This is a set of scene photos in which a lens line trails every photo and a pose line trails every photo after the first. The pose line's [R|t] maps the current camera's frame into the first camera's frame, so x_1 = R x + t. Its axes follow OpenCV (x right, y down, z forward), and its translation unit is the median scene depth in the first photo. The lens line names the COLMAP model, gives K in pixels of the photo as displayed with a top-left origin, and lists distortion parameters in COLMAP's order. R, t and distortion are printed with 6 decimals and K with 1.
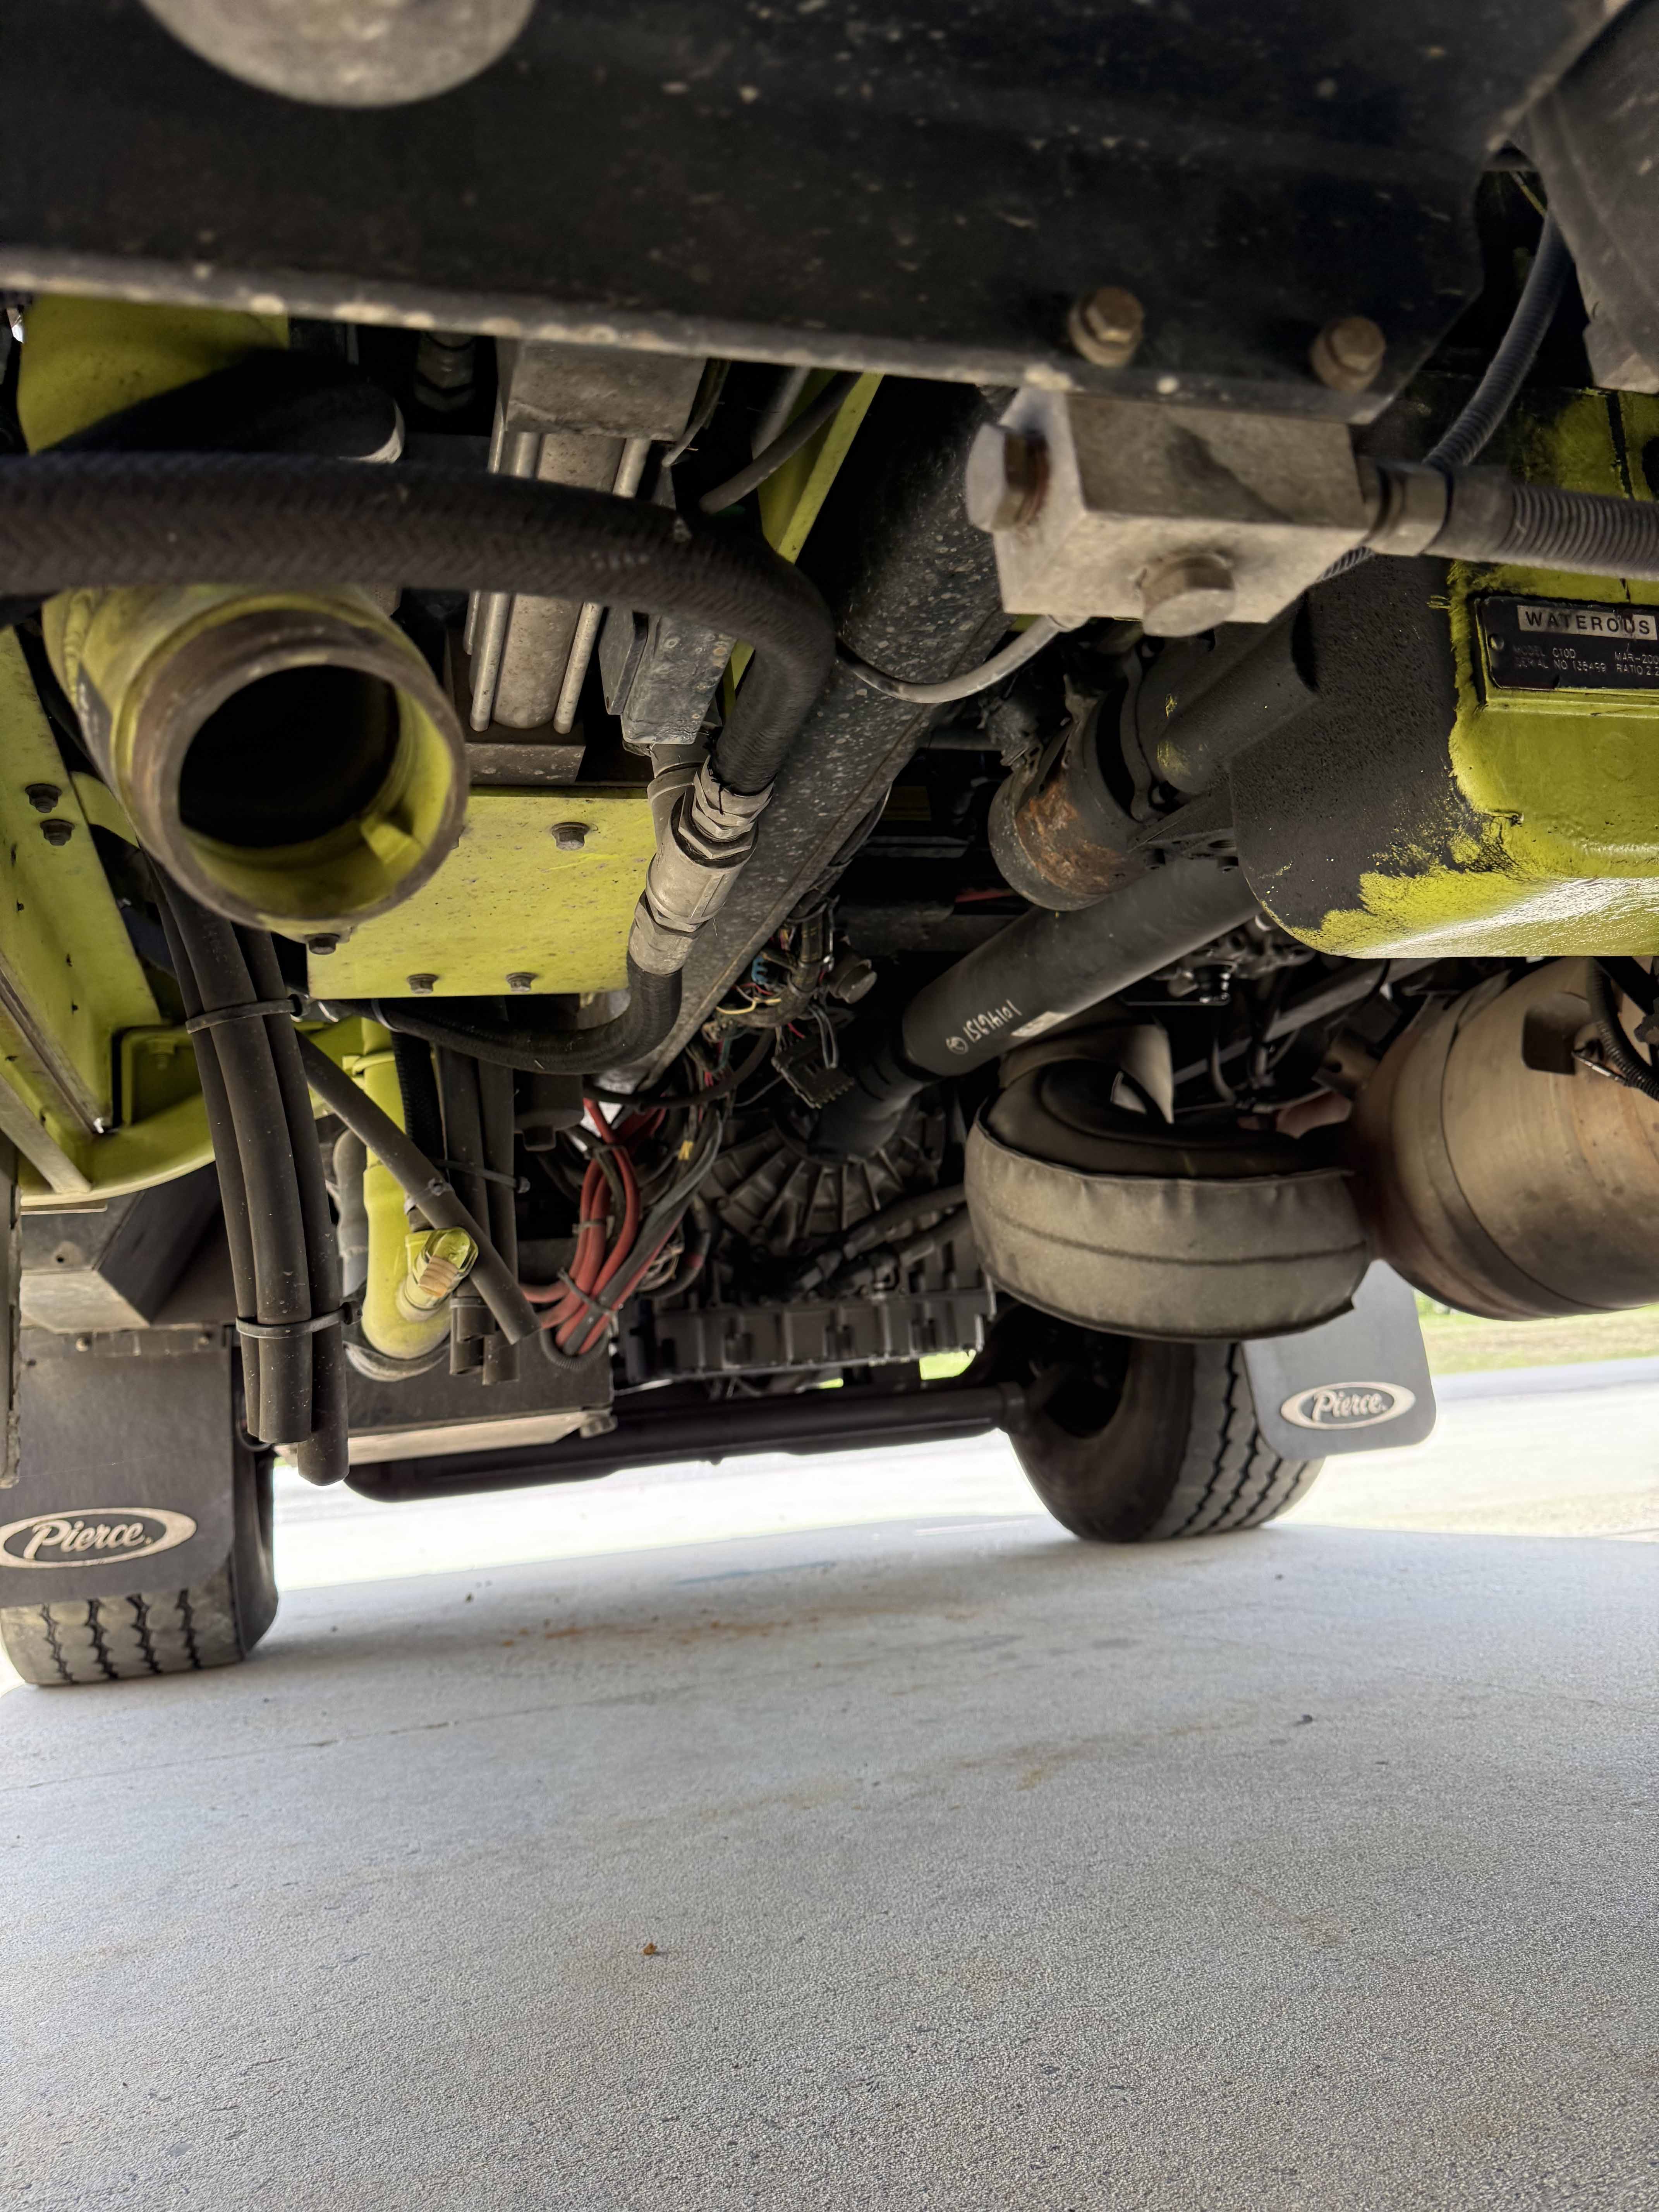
lens RADIAL K [[1668.4, 0, 904.5], [0, 1668.4, 1249.3], [0, 0, 1]] dist [0.062116, -0.072465]
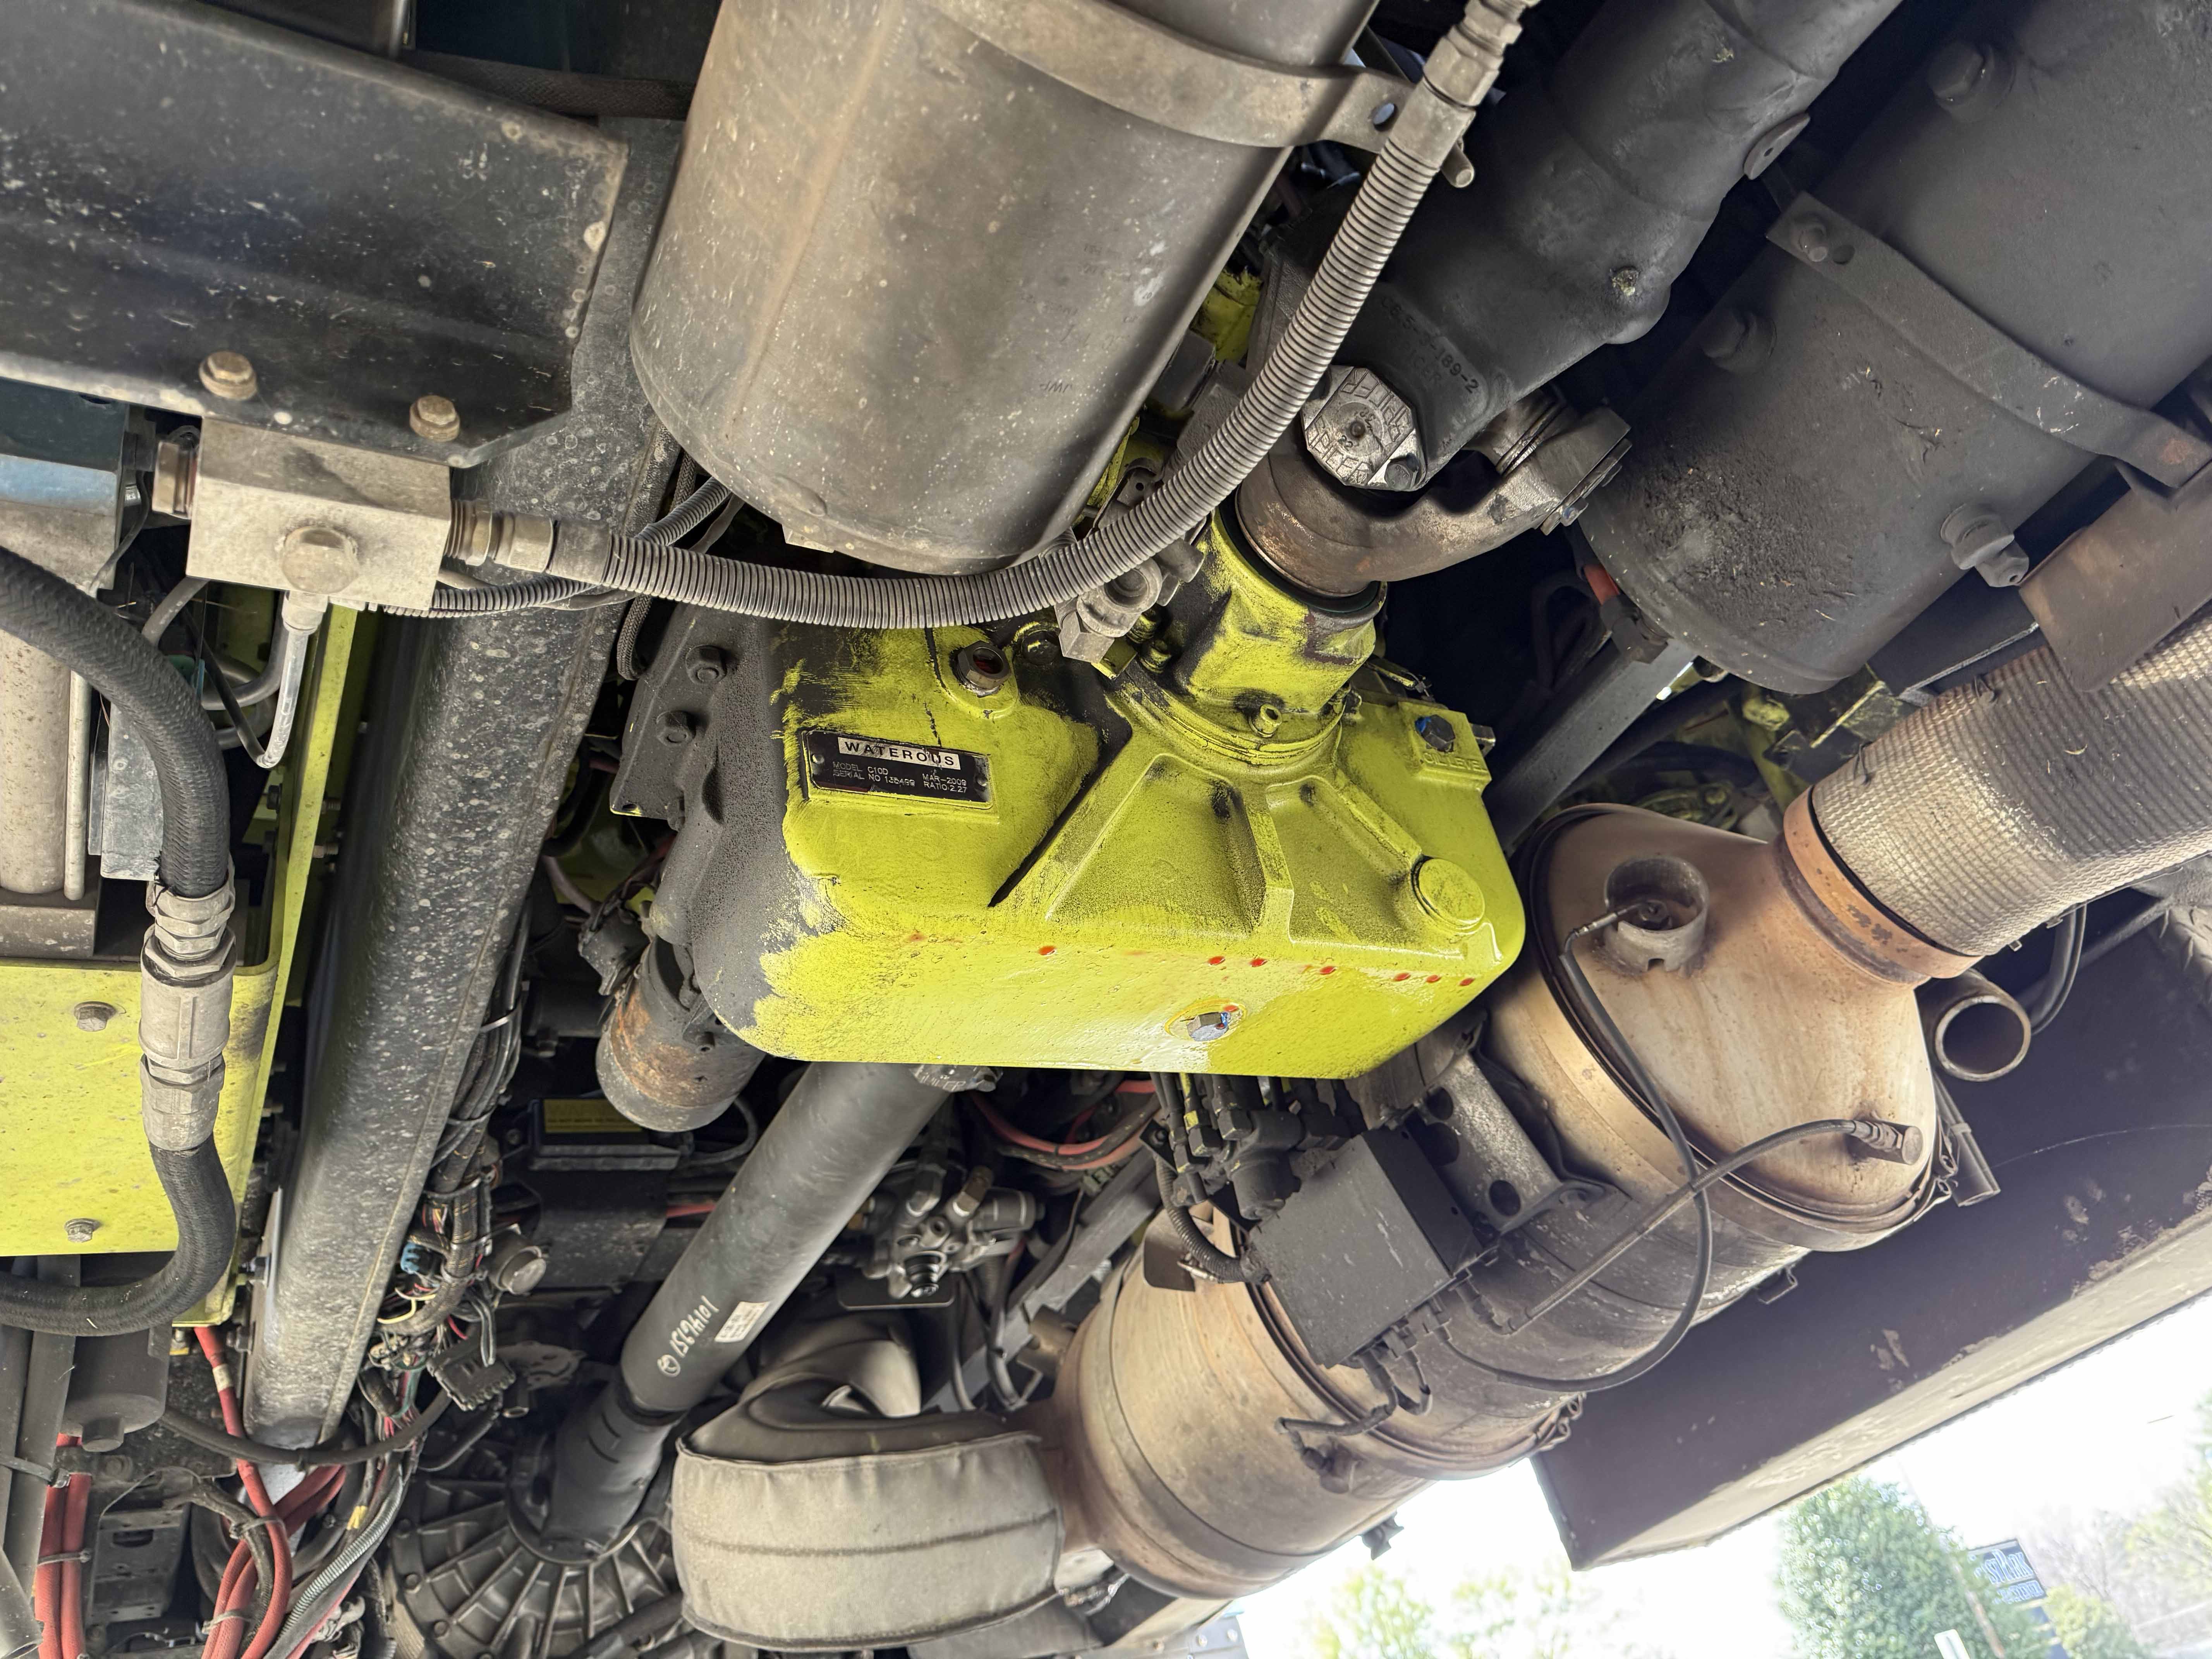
lens RADIAL K [[1668.4, 0, 1125.4], [0, 1668.4, 810.1], [0, 0, 1]] dist [0.062116, -0.072465]
pose [[0.976888, 0.003139, 0.213728, 0.156529], [0.099911, 0.877236, -0.469547, 0.153336], [-0.188964, 0.480049, 0.856648, -0.063735]]
